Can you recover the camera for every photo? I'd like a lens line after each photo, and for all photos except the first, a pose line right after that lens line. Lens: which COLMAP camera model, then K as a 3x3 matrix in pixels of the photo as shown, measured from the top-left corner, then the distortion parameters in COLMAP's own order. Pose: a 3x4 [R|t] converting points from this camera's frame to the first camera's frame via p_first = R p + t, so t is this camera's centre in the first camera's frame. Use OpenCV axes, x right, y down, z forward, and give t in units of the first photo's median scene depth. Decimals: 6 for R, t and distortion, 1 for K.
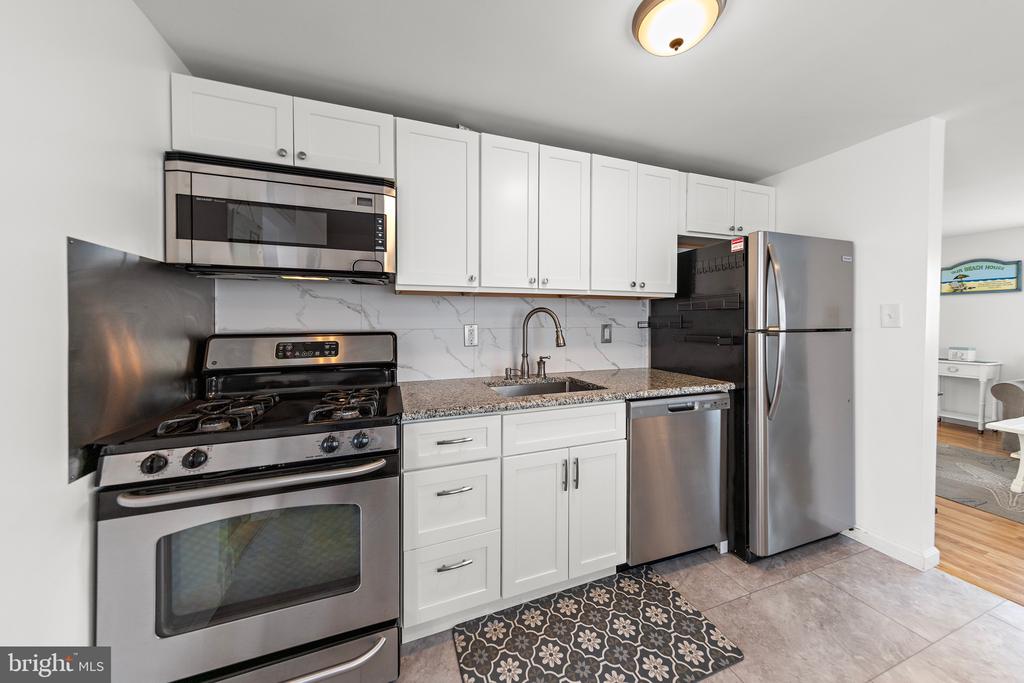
lens RADIAL K [[349.7, 0, 510.0], [0, 349.7, 320.9], [0, 0, 1]] dist [0.019712, 0.000147]
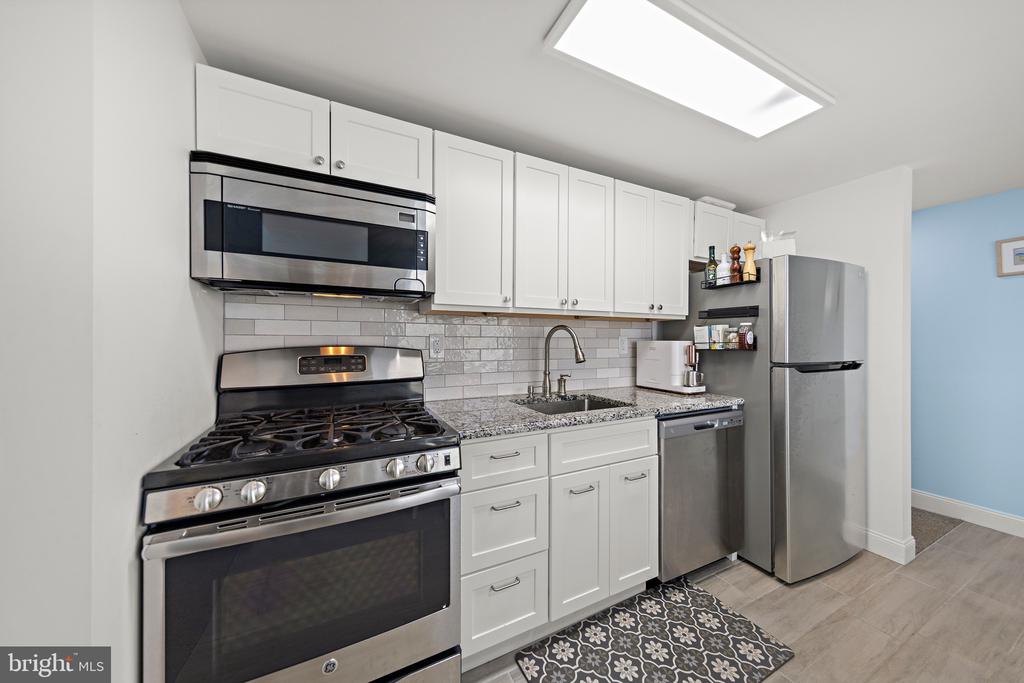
lens RADIAL K [[349.7, 0, 508.2], [0, 349.7, 339.2], [0, 0, 1]] dist [0.019712, 0.000147]
pose [[0.992165, 0.003350, 0.124891, -0.225634], [-0.003654, 0.999991, 0.002206, -0.008774], [-0.124883, -0.002646, 0.992168, 0.015004]]
